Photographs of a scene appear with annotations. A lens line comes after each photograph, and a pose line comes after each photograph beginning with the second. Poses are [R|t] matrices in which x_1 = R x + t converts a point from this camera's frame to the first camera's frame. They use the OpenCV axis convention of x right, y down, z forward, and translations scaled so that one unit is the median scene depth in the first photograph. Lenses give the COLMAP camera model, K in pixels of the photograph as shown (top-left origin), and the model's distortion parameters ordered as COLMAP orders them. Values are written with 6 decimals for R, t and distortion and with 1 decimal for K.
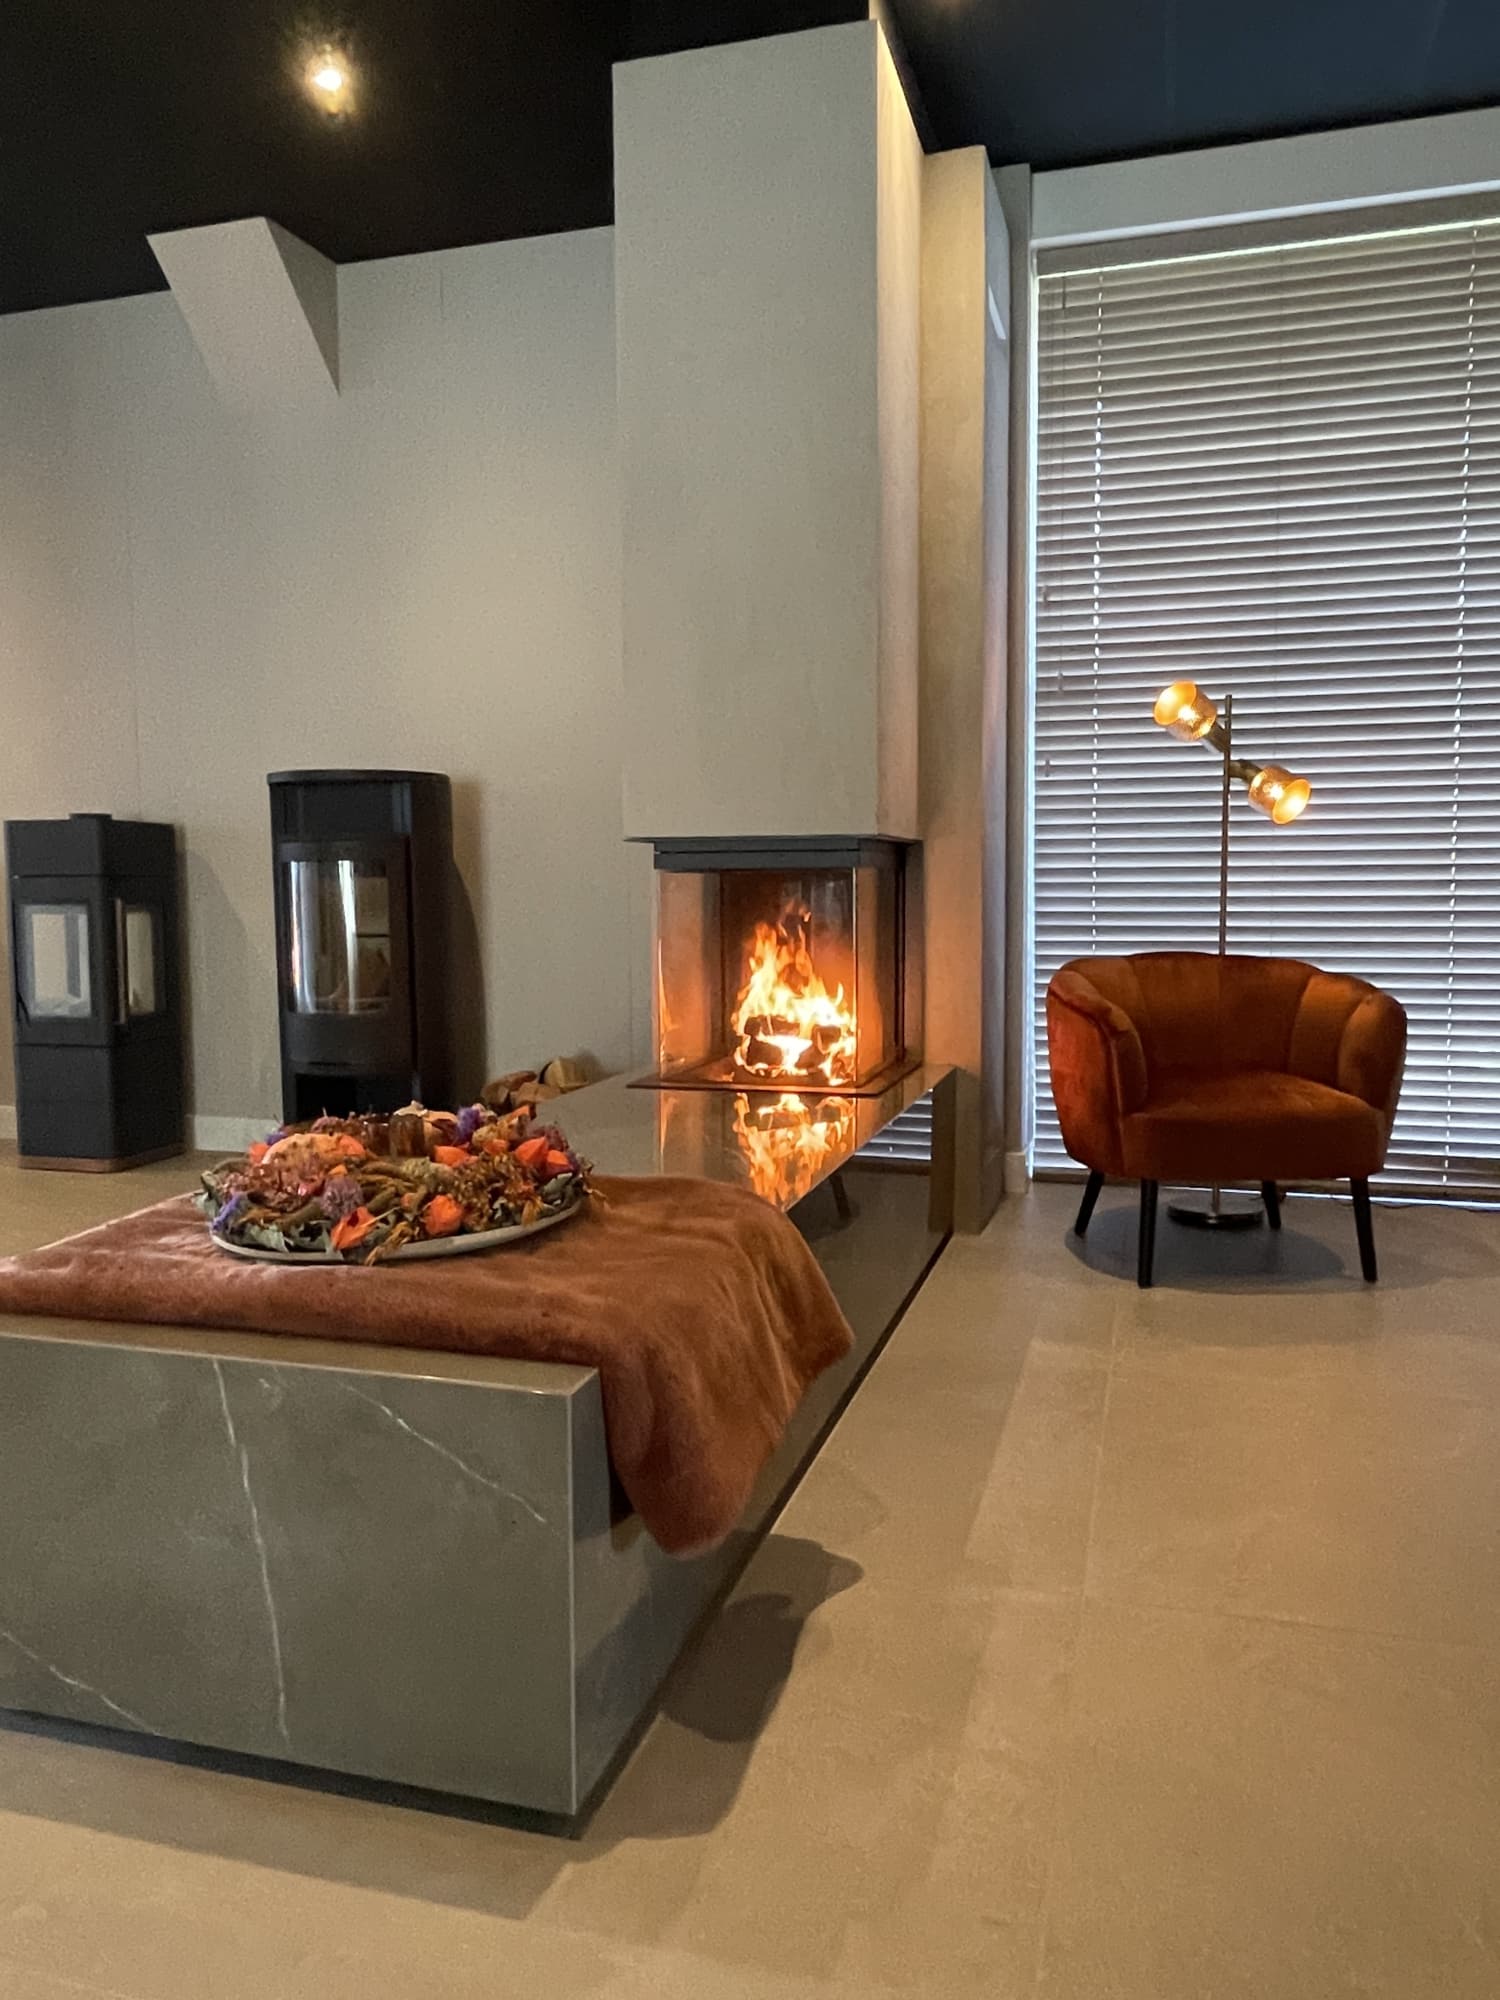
lens RADIAL K [[1394.0, 0, 750.0], [0, 1394.0, 1000.0], [0, 0, 1]] dist [-0.003381, -0.000987]
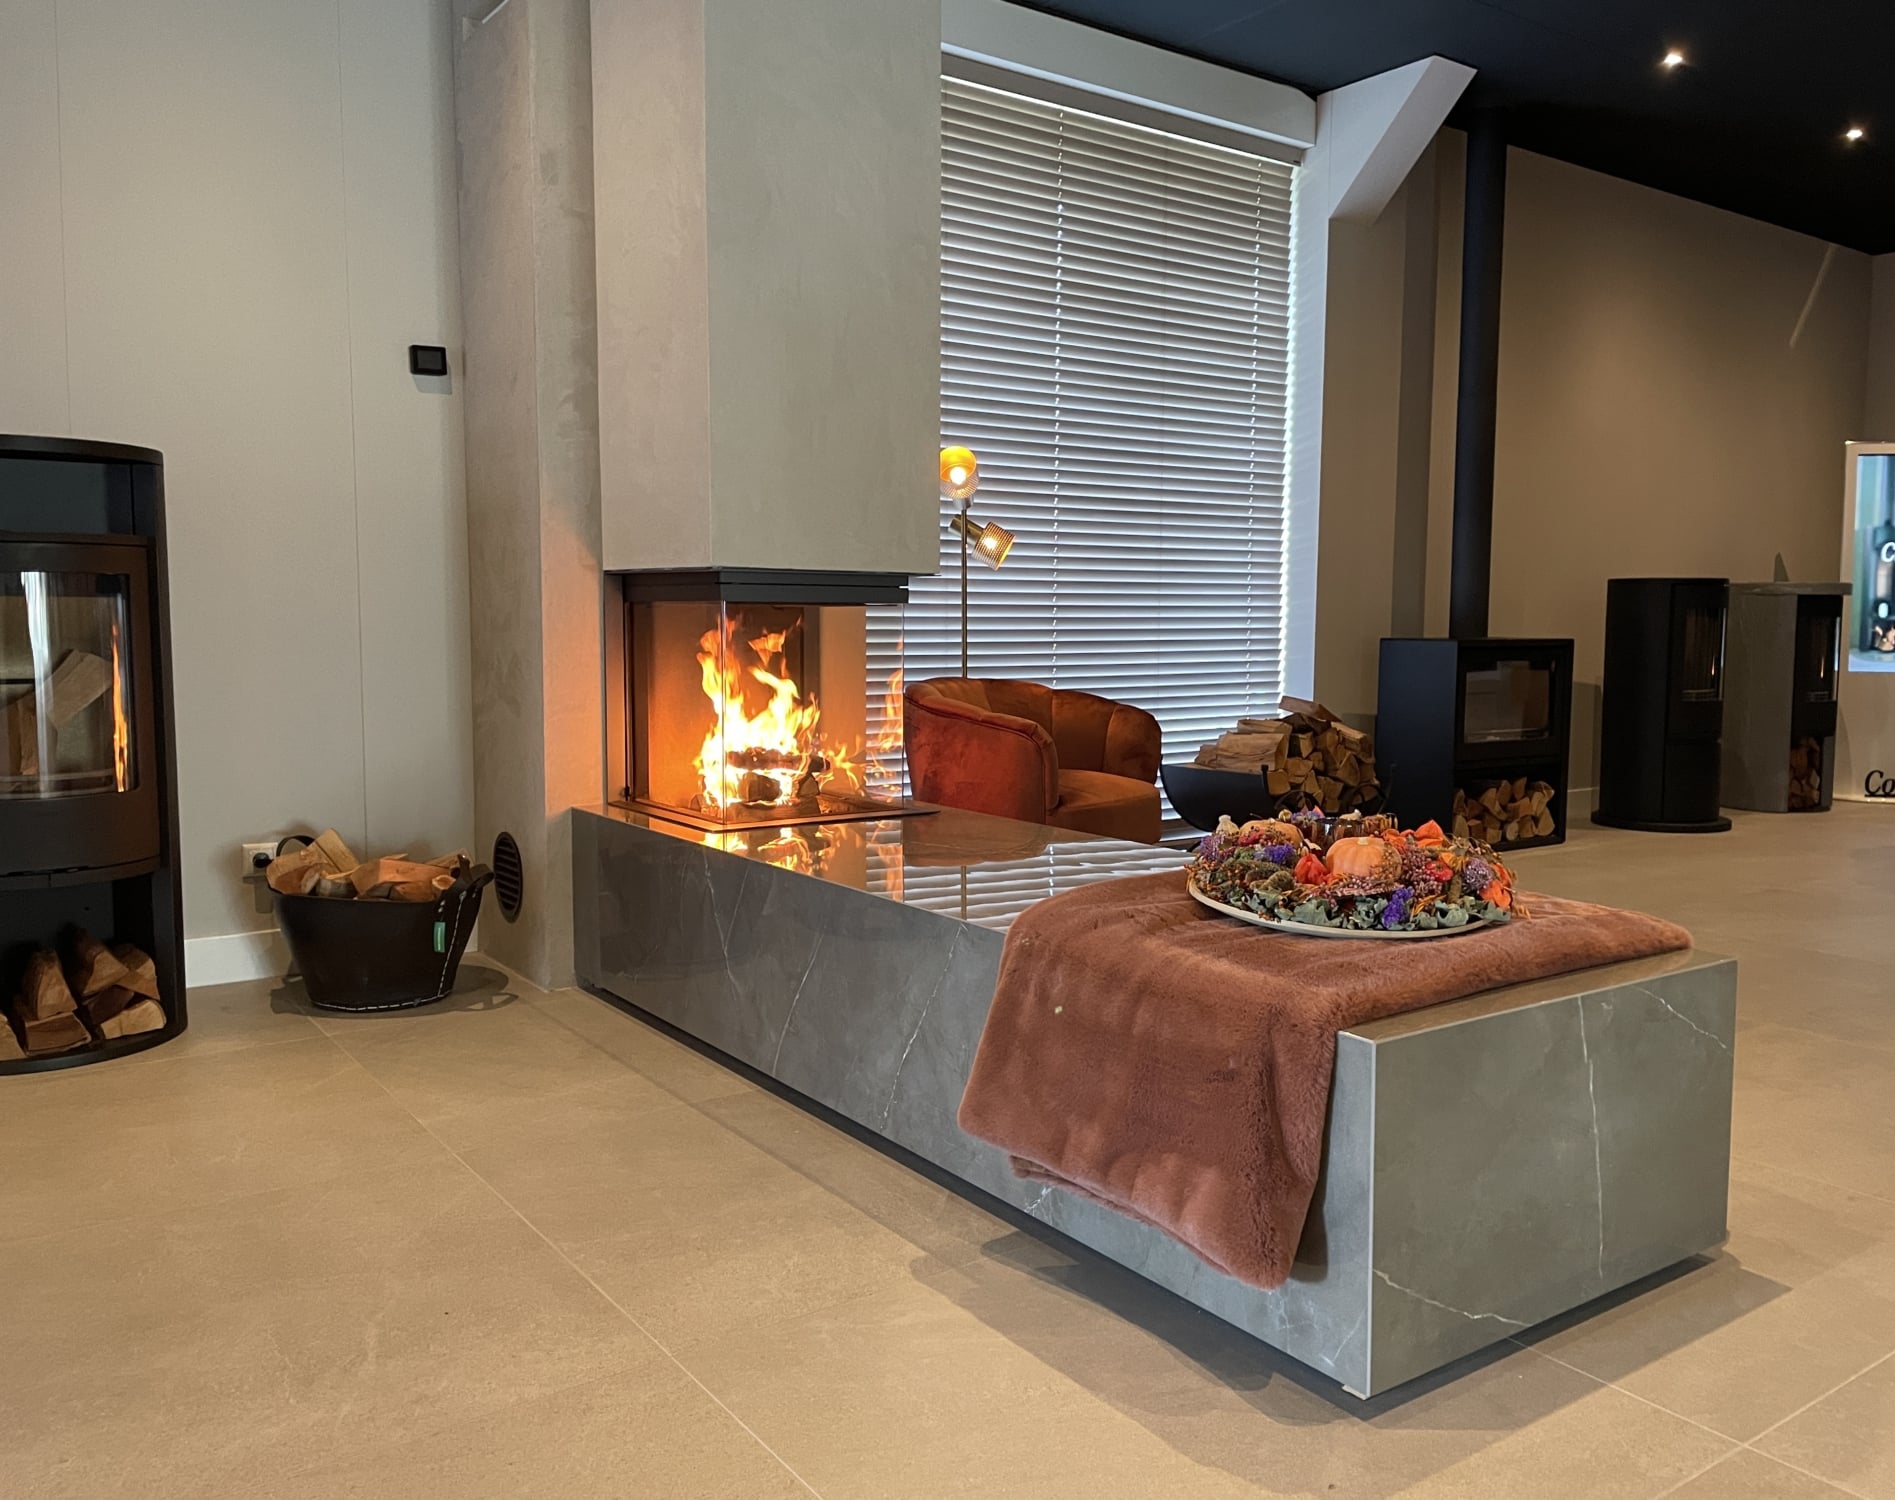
lens RADIAL K [[1503.9, 0, 947.5], [0, 1503.9, 750.0], [0, 0, 1]] dist [0.051334, -0.006312]
pose [[0.616002, -0.061181, 0.785365, -0.743729], [0.053947, 0.997915, 0.035426, -0.019613], [-0.785895, 0.020546, 0.618019, 0.241400]]
